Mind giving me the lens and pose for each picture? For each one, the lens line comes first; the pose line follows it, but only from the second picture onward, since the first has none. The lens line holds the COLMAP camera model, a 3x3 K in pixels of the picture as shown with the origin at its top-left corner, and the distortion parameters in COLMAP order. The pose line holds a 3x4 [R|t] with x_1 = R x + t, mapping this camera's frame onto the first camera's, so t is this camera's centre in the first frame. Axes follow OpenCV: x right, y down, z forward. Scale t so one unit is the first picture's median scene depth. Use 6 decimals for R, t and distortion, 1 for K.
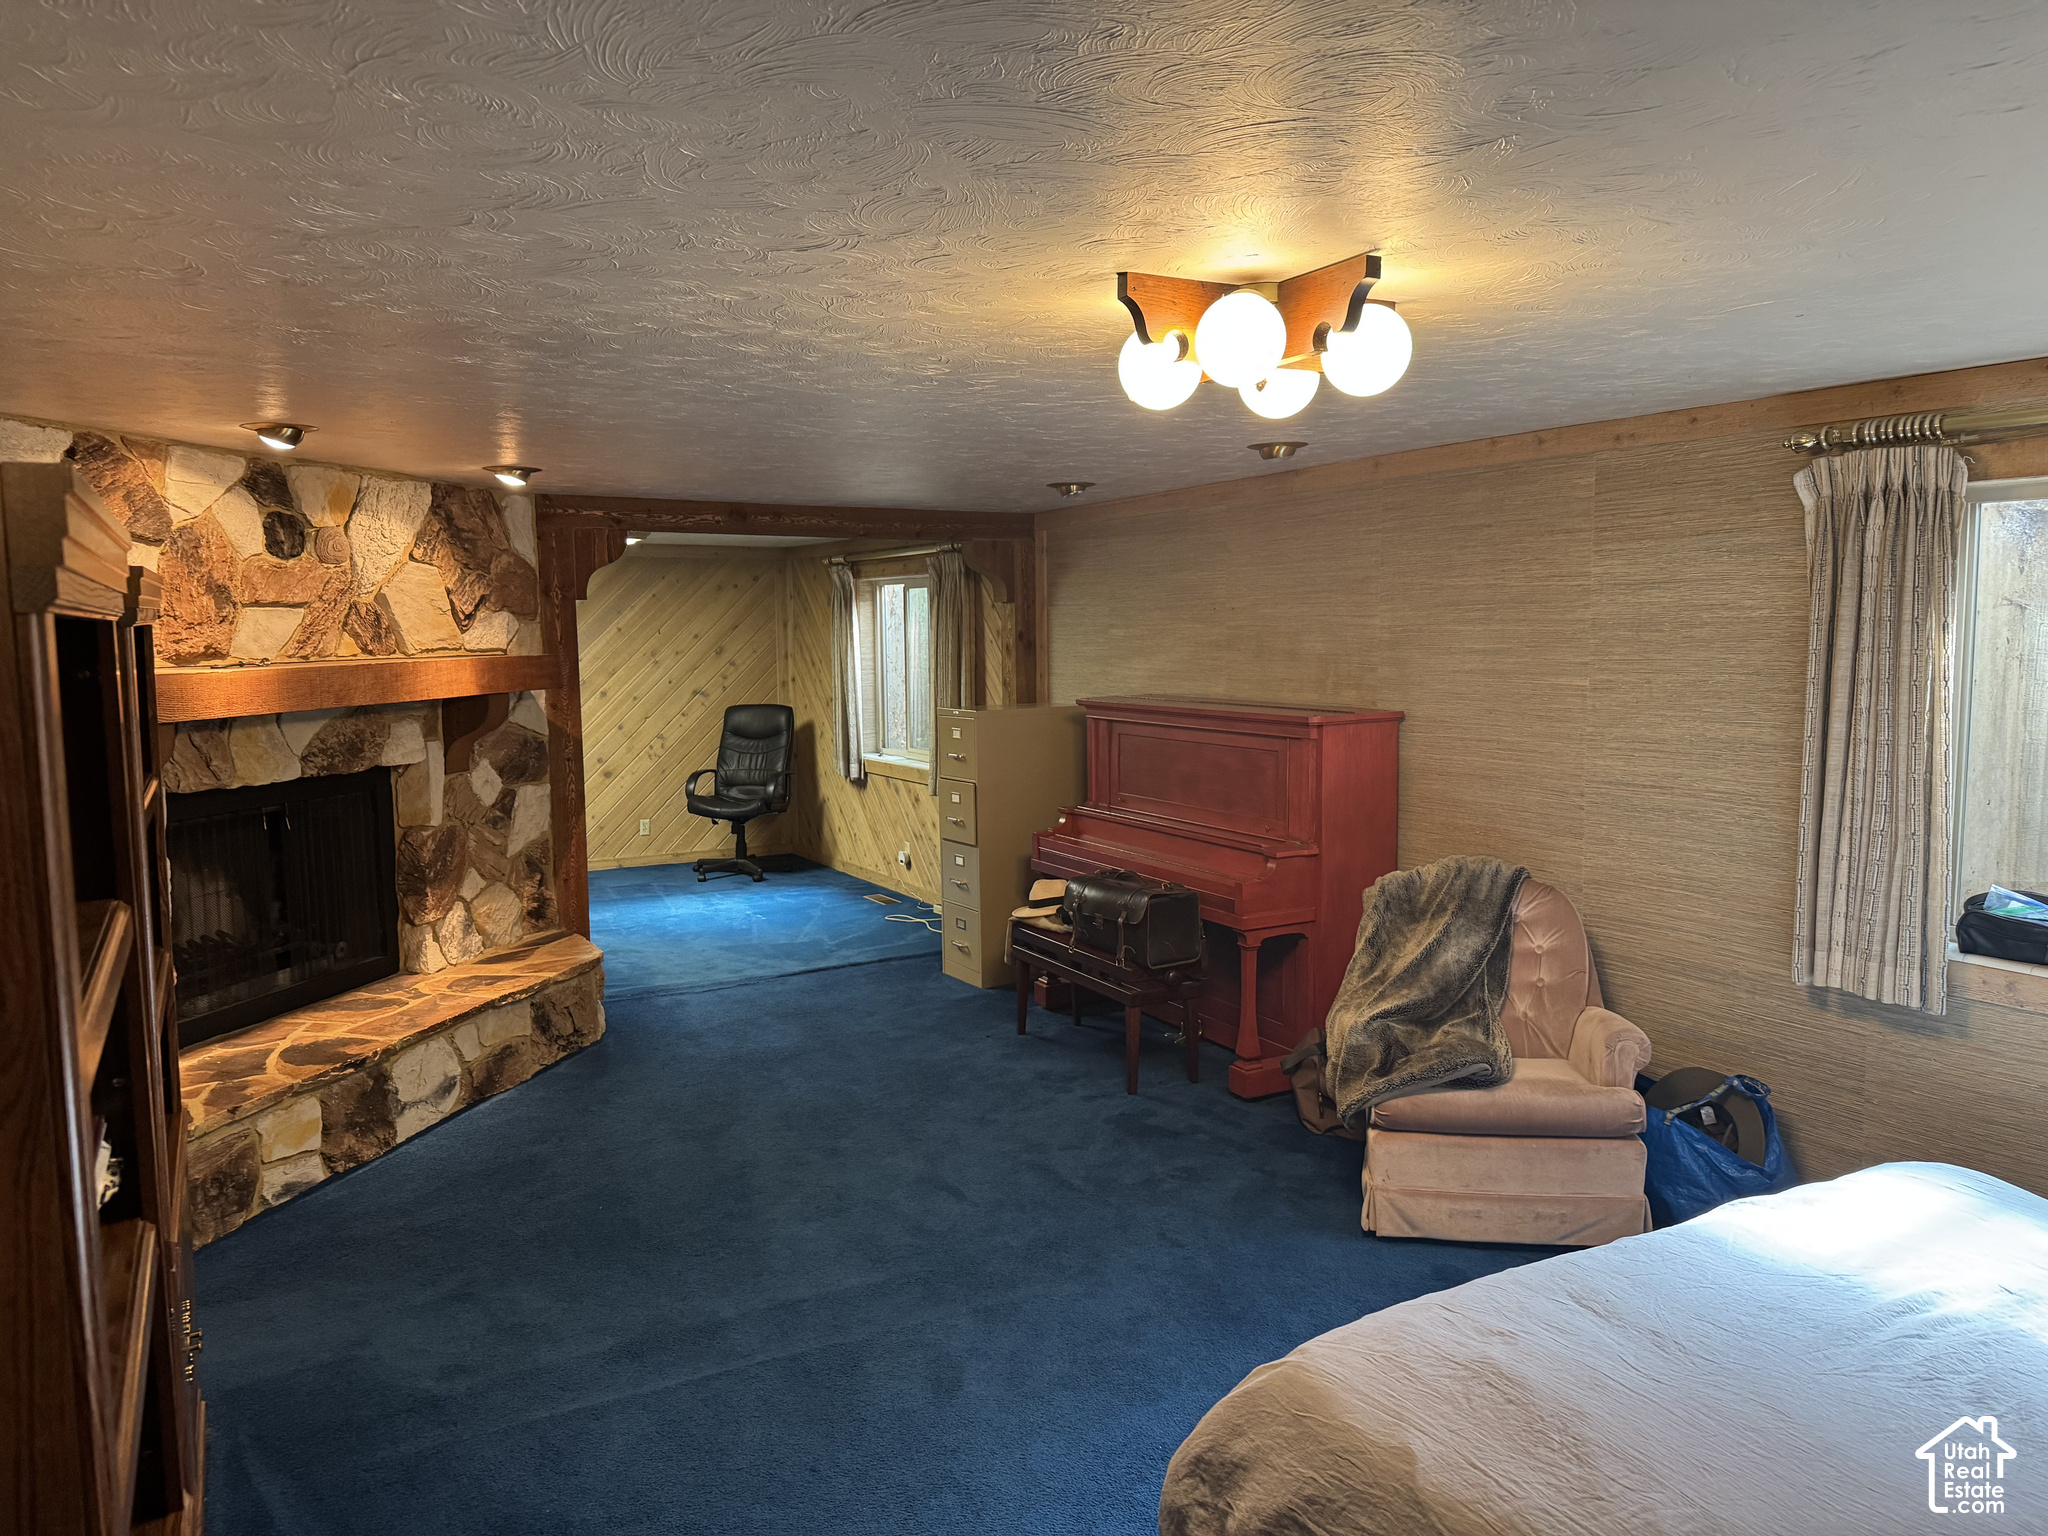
lens RADIAL K [[1413.9, 0, 1033.2], [0, 1413.9, 778.1], [0, 0, 1]] dist [0.063817, -0.074966]
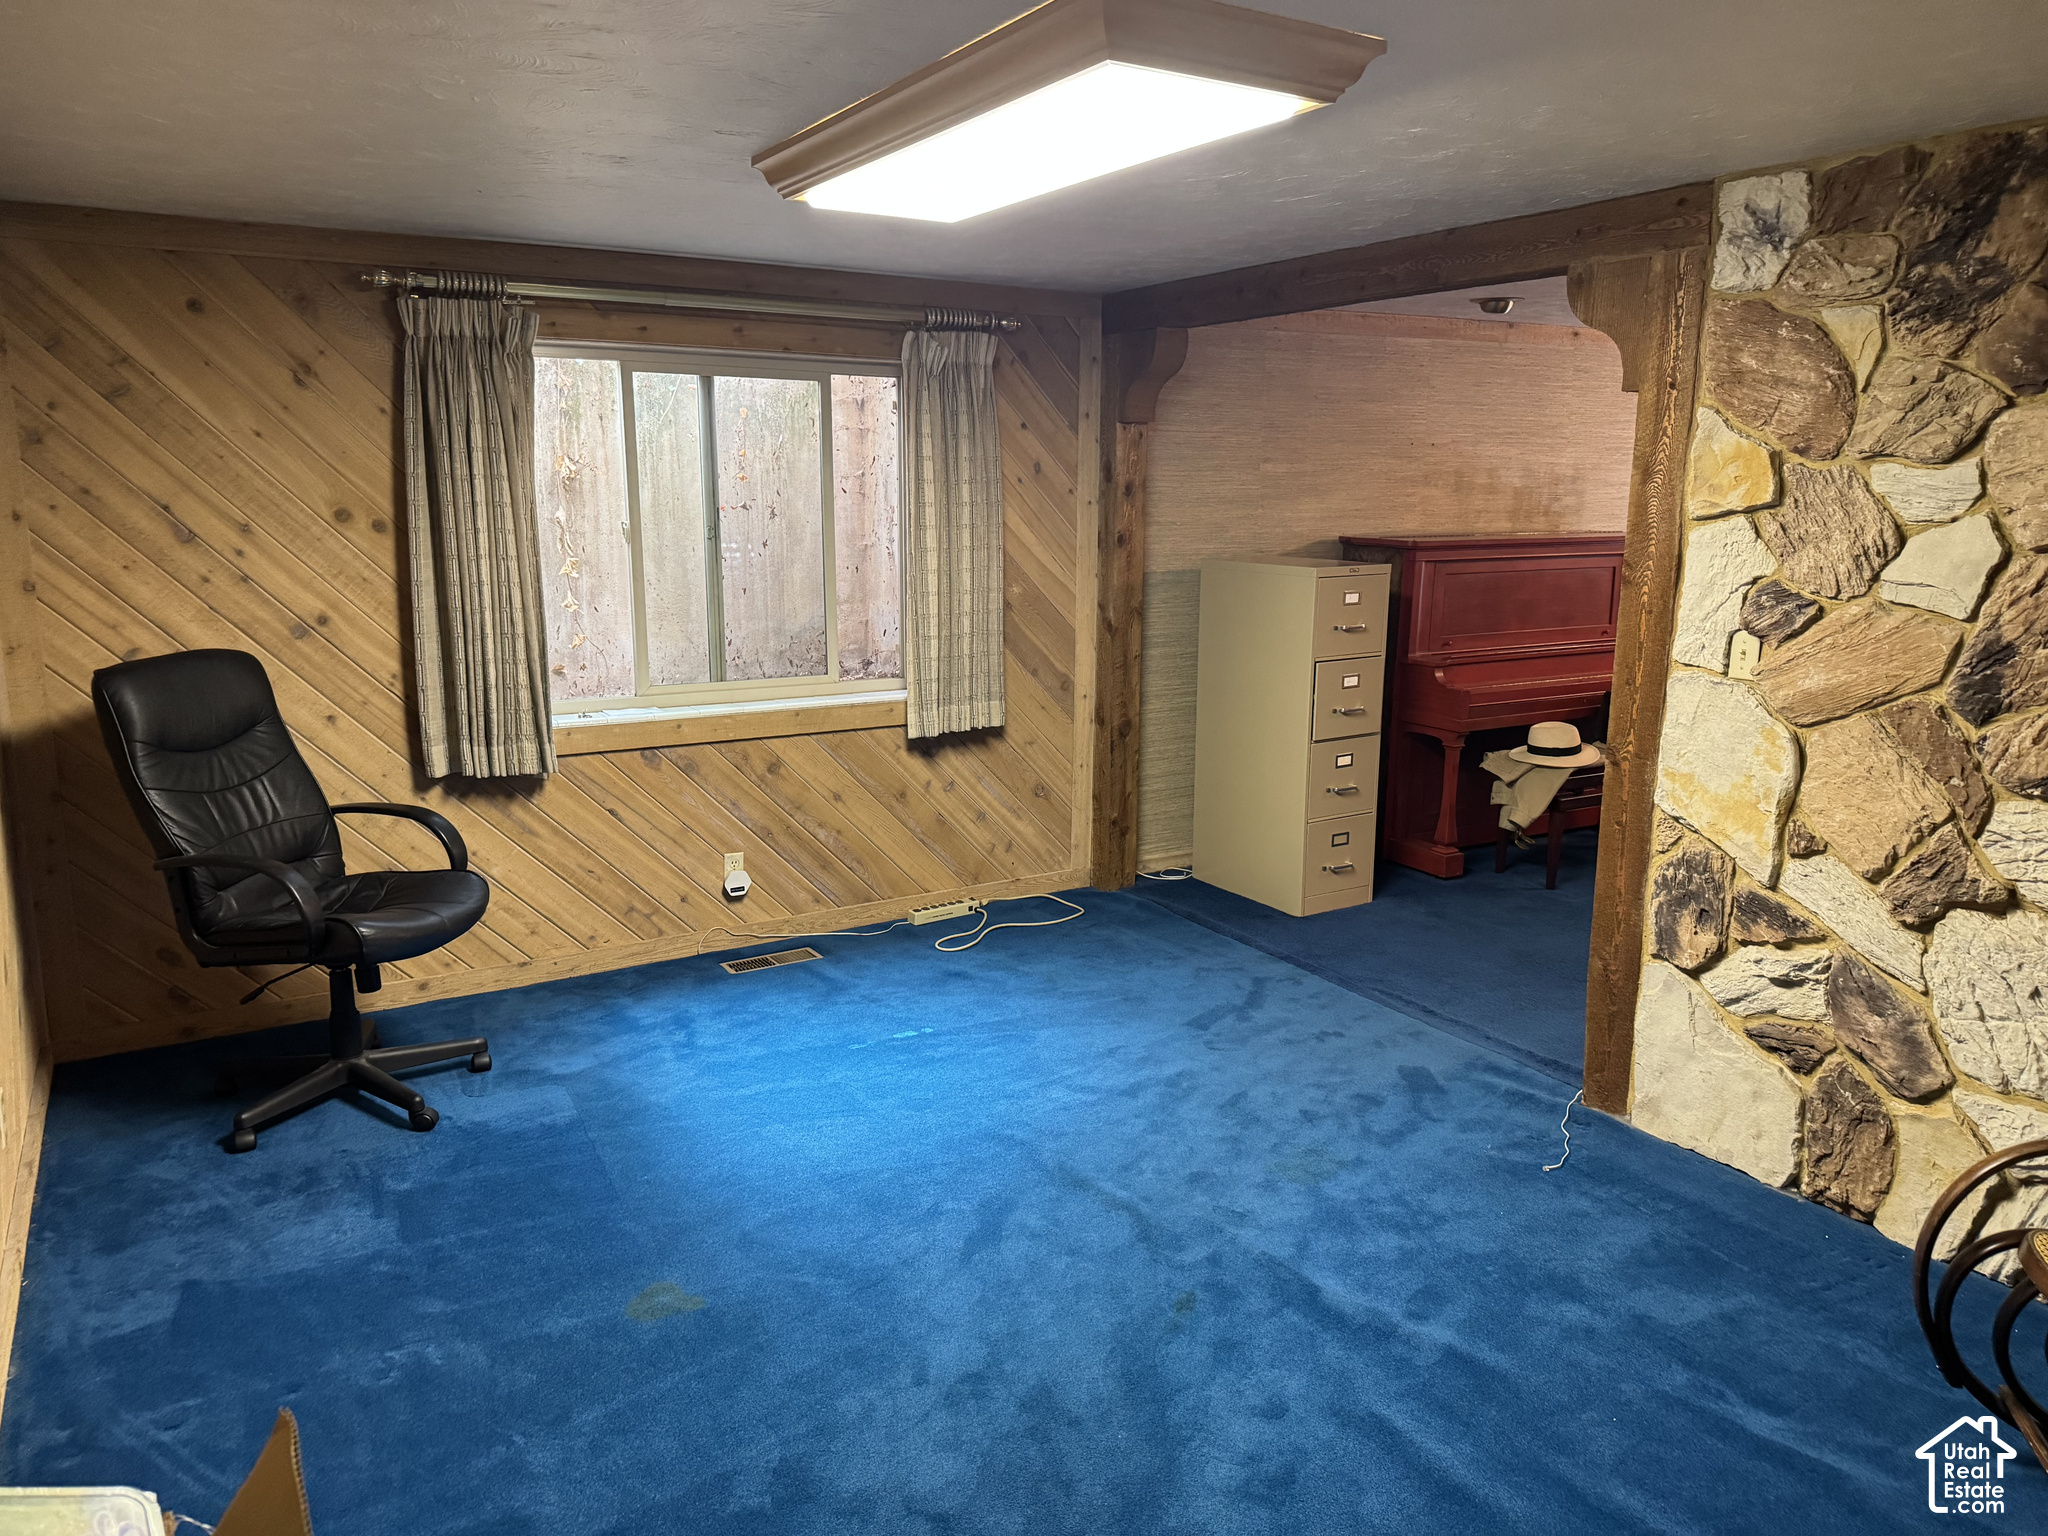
lens RADIAL K [[1413.9, 0, 1024.1], [0, 1413.9, 765.8], [0, 0, 1]] dist [0.063817, -0.074966]
pose [[-0.029913, -0.189895, 0.981349, -0.908997], [0.103291, 0.975945, 0.191998, -0.120361], [-0.994201, 0.107108, -0.009579, 1.317471]]
